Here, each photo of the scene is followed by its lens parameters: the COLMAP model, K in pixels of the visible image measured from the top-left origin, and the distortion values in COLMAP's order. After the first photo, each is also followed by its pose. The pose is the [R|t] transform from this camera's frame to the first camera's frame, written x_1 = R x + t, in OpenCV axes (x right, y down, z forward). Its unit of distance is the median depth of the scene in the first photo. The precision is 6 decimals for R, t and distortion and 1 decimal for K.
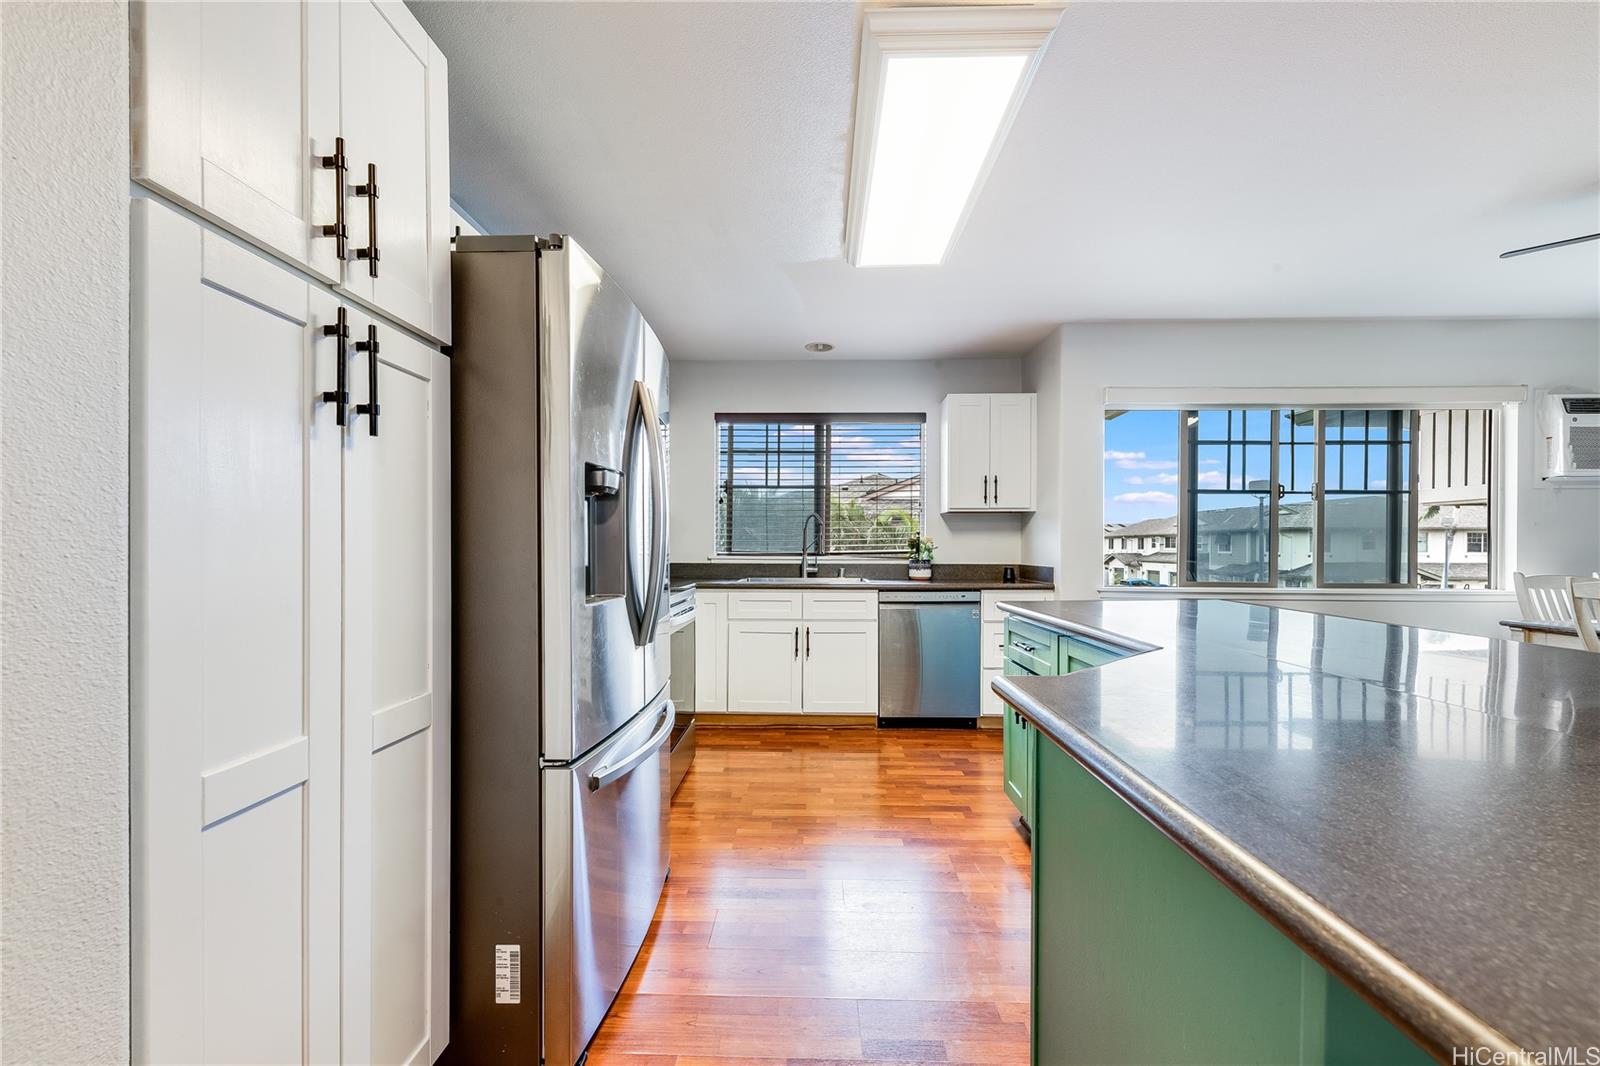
lens RADIAL K [[649.6, 0, 798.9], [0, 649.6, 550.5], [0, 0, 1]] dist [0.008838, -0.003425]
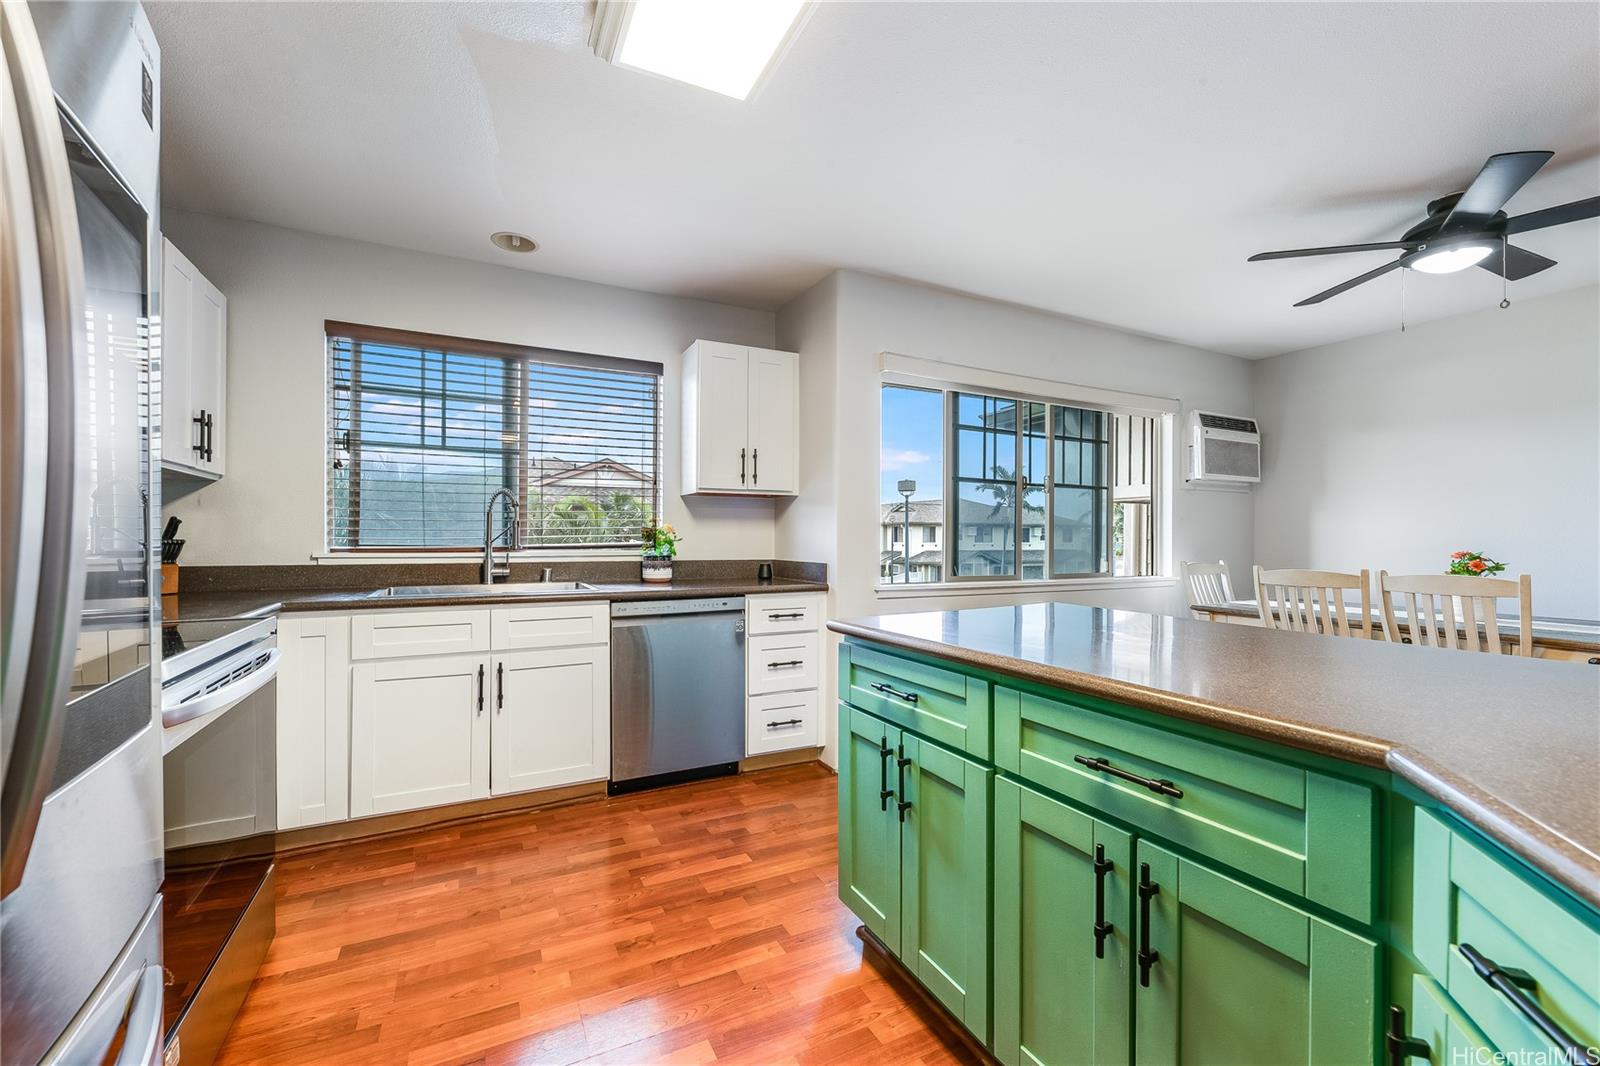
lens RADIAL K [[649.6, 0, 796.3], [0, 649.6, 539.2], [0, 0, 1]] dist [0.008838, -0.003425]
pose [[0.882851, 0.000199, 0.469652, -0.029670], [0.001553, 0.999993, -0.003342, -0.002051], [-0.469650, 0.003680, 0.882845, 0.286386]]
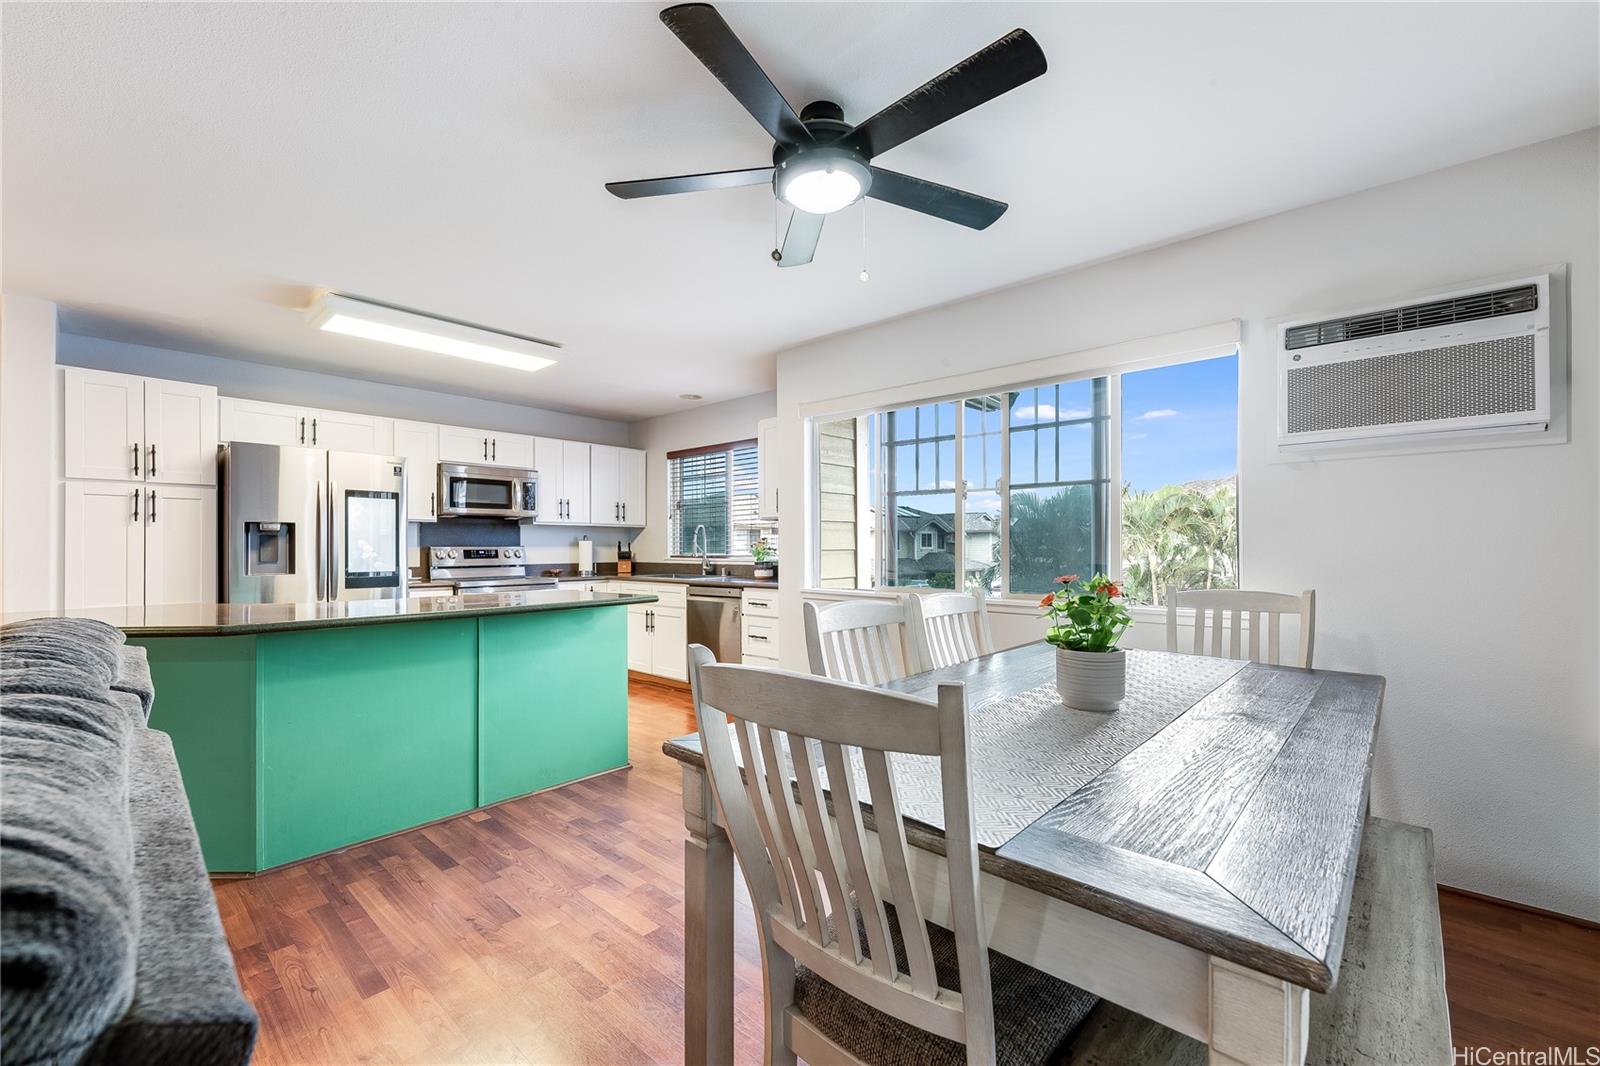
lens RADIAL K [[649.6, 0, 794.3], [0, 649.6, 556.7], [0, 0, 1]] dist [0.008838, -0.003425]
pose [[0.758601, 0.004978, -0.651536, 1.118233], [0.001144, 0.999959, 0.008972, -0.006008], [0.651554, -0.007552, 0.758565, 0.157174]]
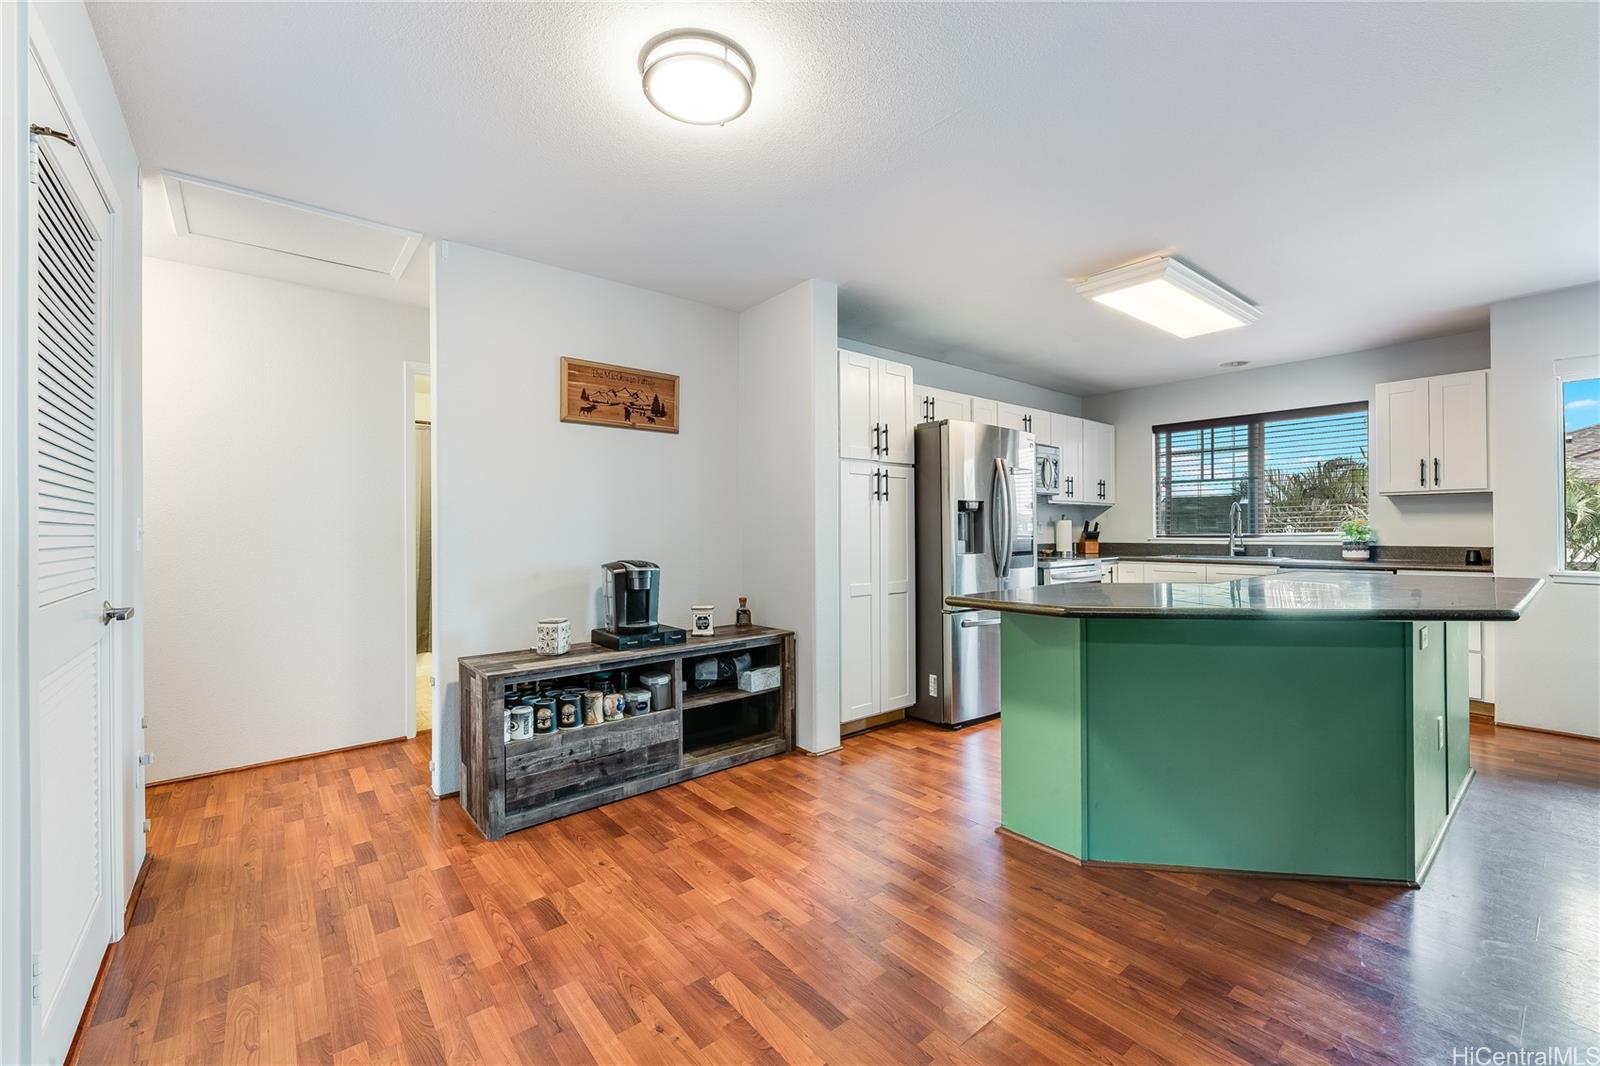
lens RADIAL K [[649.6, 0, 793.5], [0, 649.6, 530.3], [0, 0, 1]] dist [0.008838, -0.003425]
pose [[0.651449, -0.006580, -0.758664, 0.446001], [0.002362, 0.999975, -0.006645, 0.001044], [0.758689, 0.002537, 0.651448, -0.442370]]
